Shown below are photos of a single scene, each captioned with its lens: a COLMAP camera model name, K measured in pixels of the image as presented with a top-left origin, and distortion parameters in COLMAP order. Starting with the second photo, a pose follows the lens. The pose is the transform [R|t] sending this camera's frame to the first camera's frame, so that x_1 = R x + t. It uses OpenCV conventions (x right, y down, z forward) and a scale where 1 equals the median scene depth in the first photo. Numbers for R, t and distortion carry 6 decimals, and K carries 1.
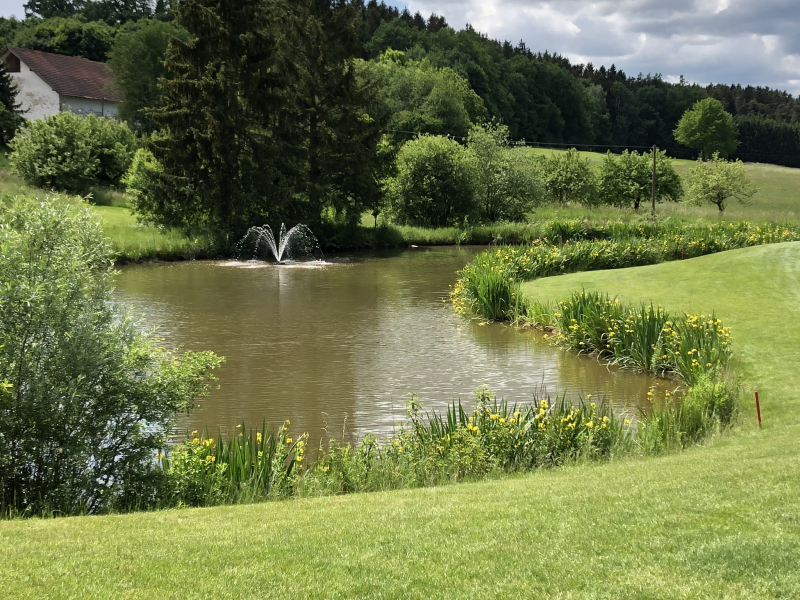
lens RADIAL K [[1195.4, 0, 404.8], [0, 1195.4, 298.1], [0, 0, 1]] dist [0.009168, 0.000000]
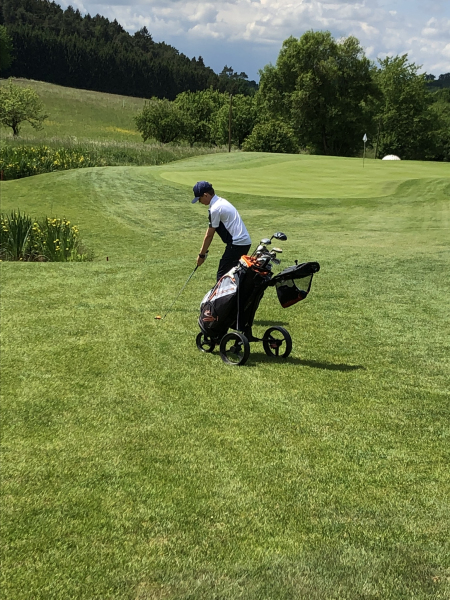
lens RADIAL K [[1306.2, 0, 221.6], [0, 1306.2, 299.9], [0, 0, 1]] dist [0.127496, 0.000000]
pose [[0.907081, -0.028054, 0.420021, -0.412579], [0.002639, 0.998136, 0.060966, 0.025986], [-0.420948, -0.054193, 0.905464, -0.935479]]
